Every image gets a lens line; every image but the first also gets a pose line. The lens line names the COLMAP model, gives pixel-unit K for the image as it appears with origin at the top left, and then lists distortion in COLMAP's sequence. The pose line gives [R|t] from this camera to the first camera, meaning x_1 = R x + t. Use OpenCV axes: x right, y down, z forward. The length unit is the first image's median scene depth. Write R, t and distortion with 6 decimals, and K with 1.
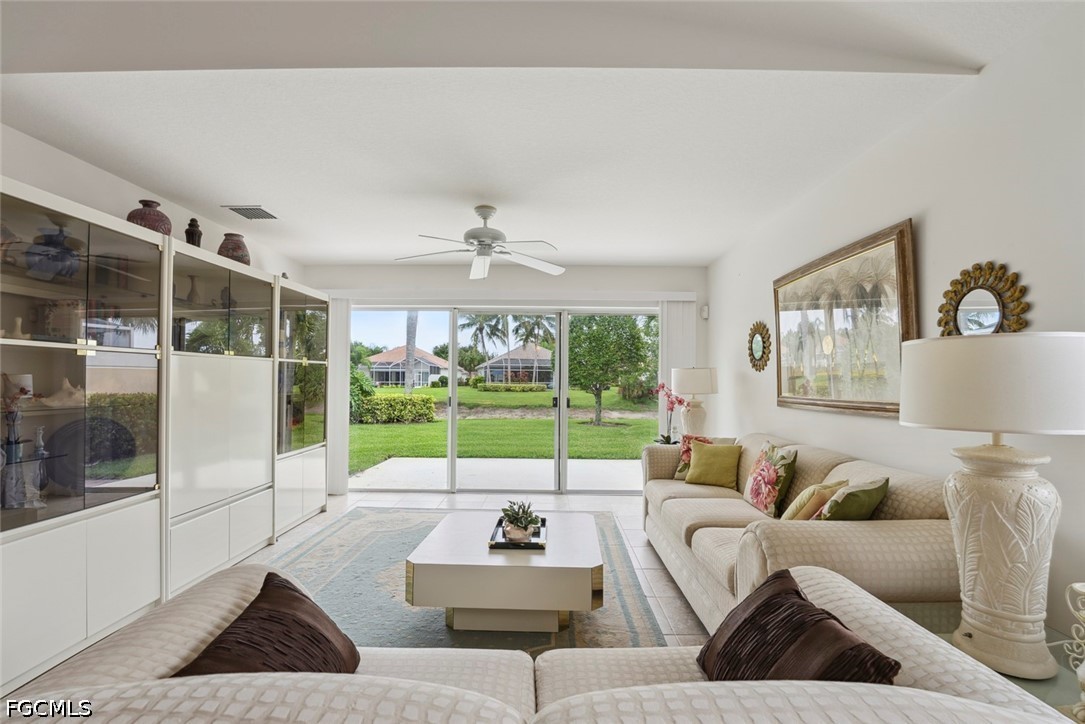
lens RADIAL K [[494.7, 0, 544.8], [0, 494.7, 366.3], [0, 0, 1]] dist [-0.034019, 0.011775]
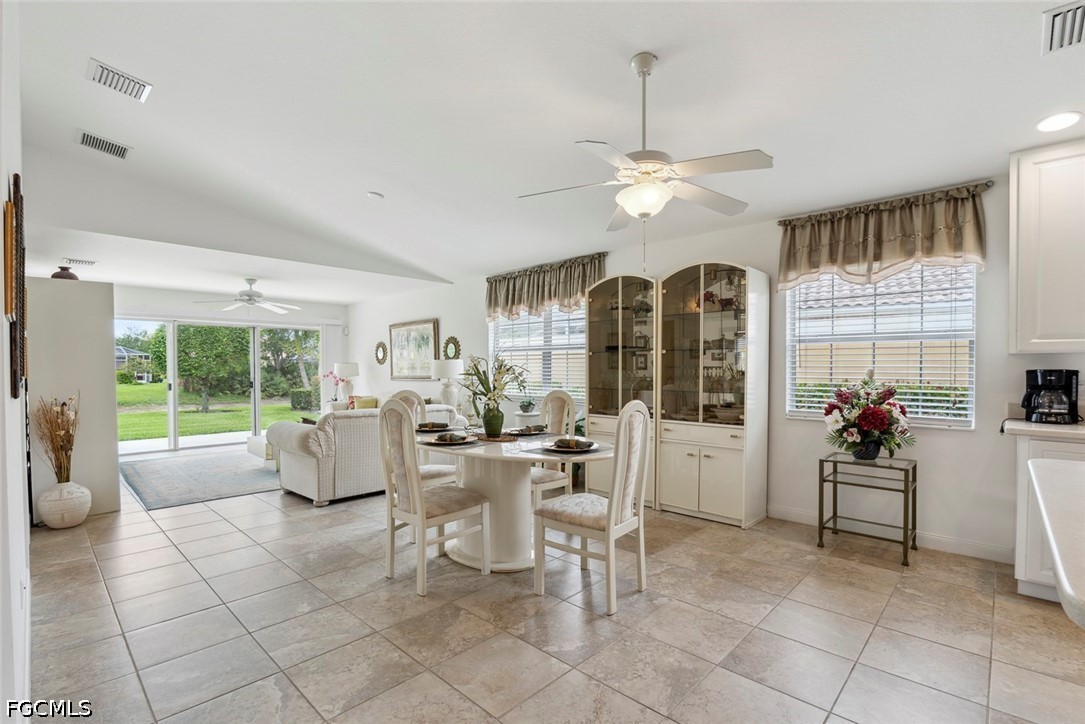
lens RADIAL K [[497.7, 0, 544.4], [0, 497.7, 378.5], [0, 0, 1]] dist [-0.022780, 0.001151]
pose [[0.681740, -0.025605, 0.731146, -0.180386], [-0.009035, 0.999016, 0.043410, -0.008147], [-0.731539, -0.036200, 0.680838, -0.271842]]
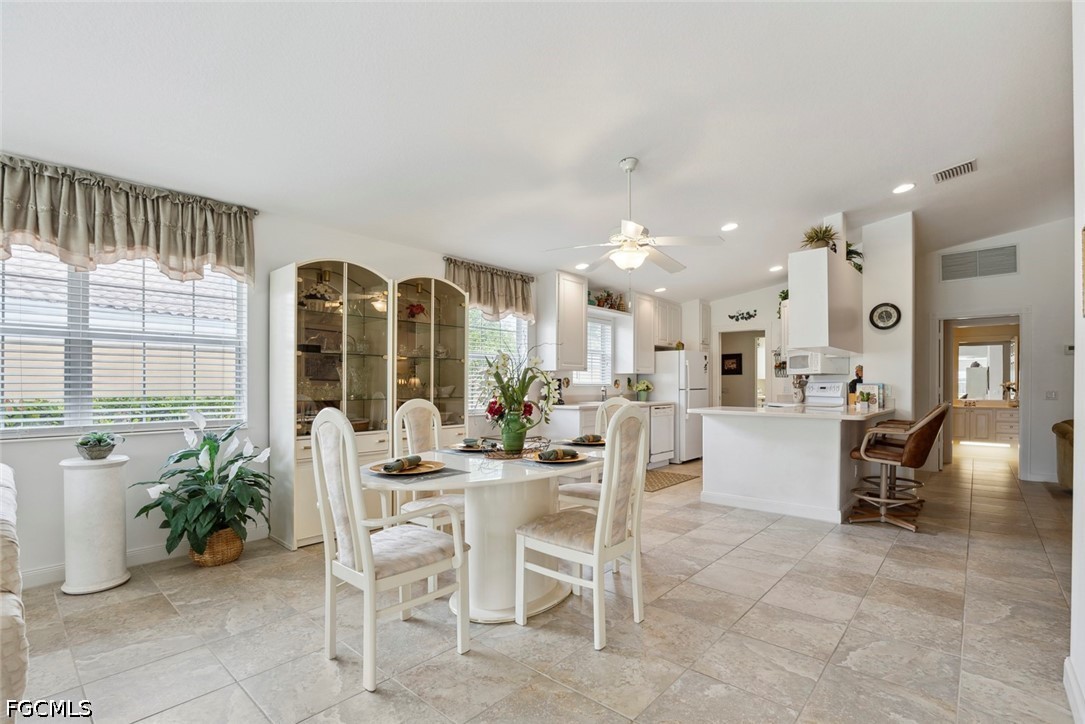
lens RADIAL K [[497.8, 0, 539.3], [0, 497.8, 382.5], [0, 0, 1]] dist [-0.025065, 0.005061]
pose [[-0.748614, -0.011071, 0.662914, -0.162814], [-0.025975, 0.999583, -0.012639, 0.003663], [-0.662498, -0.026681, -0.748589, 0.033088]]
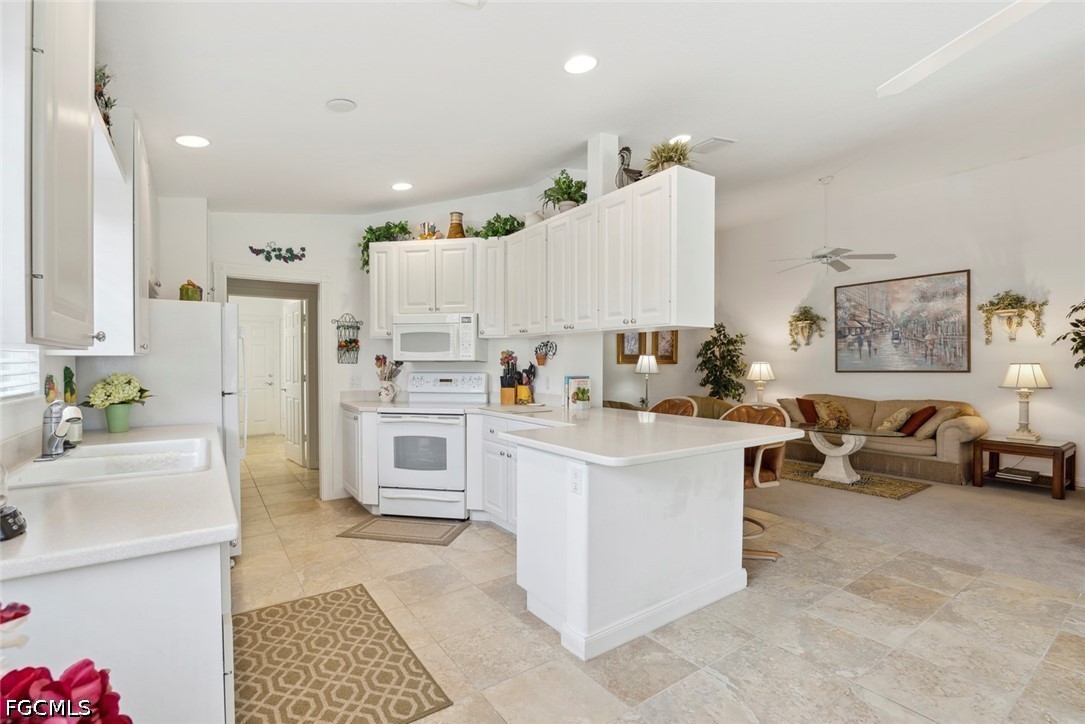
lens RADIAL K [[493.1, 0, 540.9], [0, 493.1, 367.6], [0, 0, 1]] dist [-0.017142, 0.000501]
pose [[-0.815707, -0.005638, -0.578437, 0.074262], [0.002143, 0.999916, -0.012769, -0.007856], [0.578461, -0.011655, -0.815627, -0.184256]]
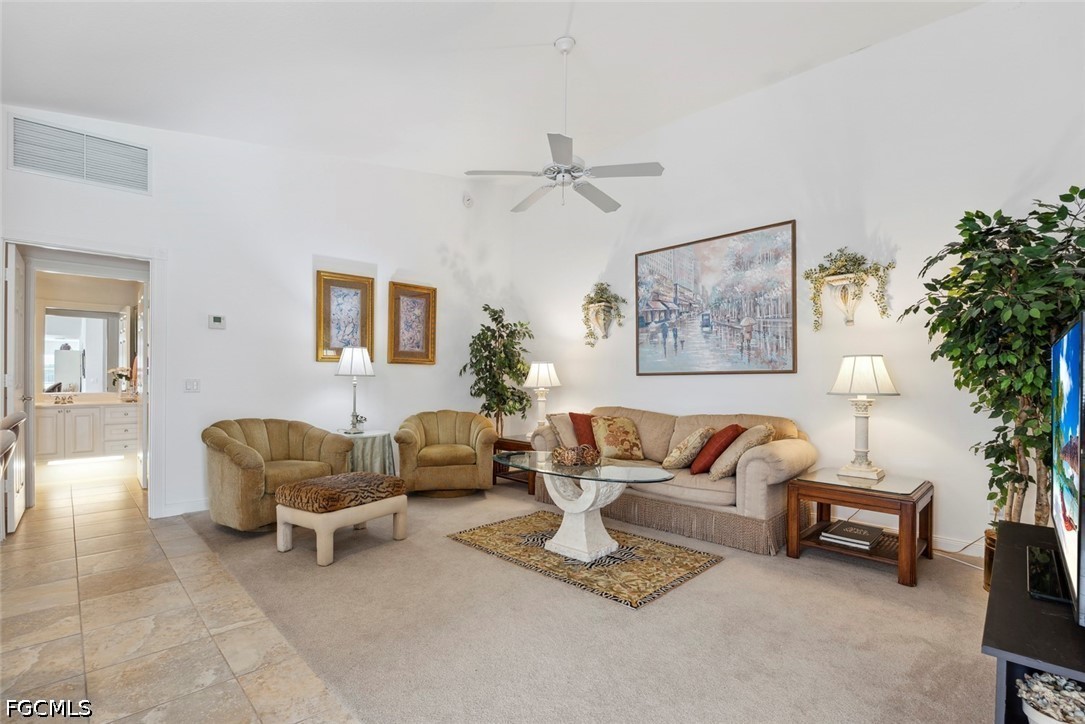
lens RADIAL K [[497.7, 0, 544.4], [0, 497.7, 378.5], [0, 0, 1]] dist [-0.022780, 0.001151]
pose [[-0.707472, -0.013423, -0.706614, -0.157153], [0.001076, 0.999798, -0.020071, 0.000268], [0.706741, -0.014960, -0.707314, -0.212046]]
